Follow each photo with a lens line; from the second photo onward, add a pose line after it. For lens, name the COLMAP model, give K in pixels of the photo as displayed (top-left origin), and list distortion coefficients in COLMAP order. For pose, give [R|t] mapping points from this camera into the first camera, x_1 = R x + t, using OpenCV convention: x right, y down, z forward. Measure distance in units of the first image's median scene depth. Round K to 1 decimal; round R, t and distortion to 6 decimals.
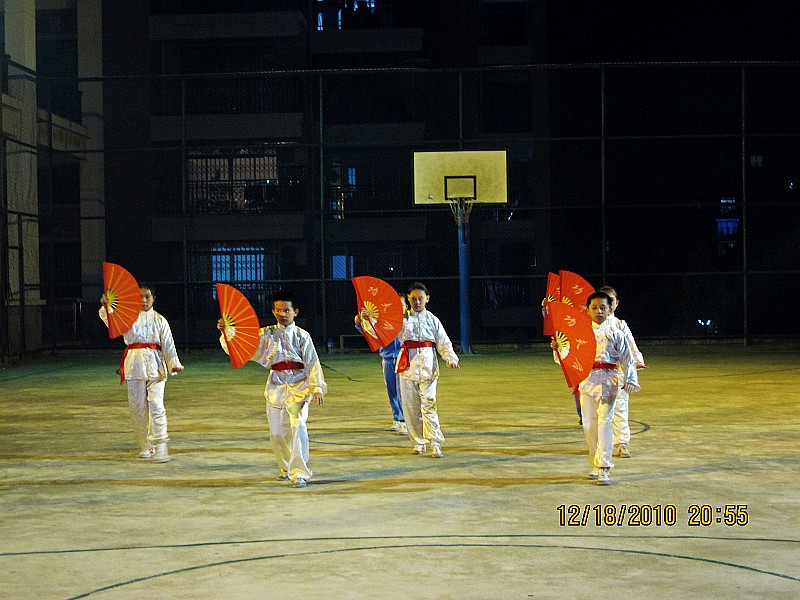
lens RADIAL K [[1447.9, 0, 404.6], [0, 1447.9, 304.0], [0, 0, 1]] dist [-0.101446, 0.000000]
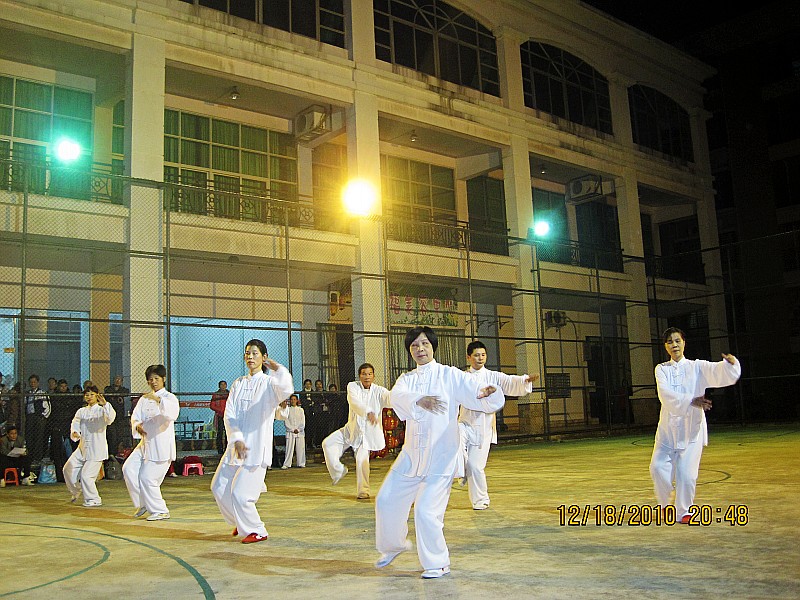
lens RADIAL K [[819.0, 0, 387.9], [0, 819.0, 301.1], [0, 0, 1]] dist [-0.135441, 0.000000]
pose [[0.675893, -0.113897, -0.728146, 0.185955], [0.021858, 0.990649, -0.134669, 0.006867], [0.736676, 0.075106, 0.672062, 0.139091]]
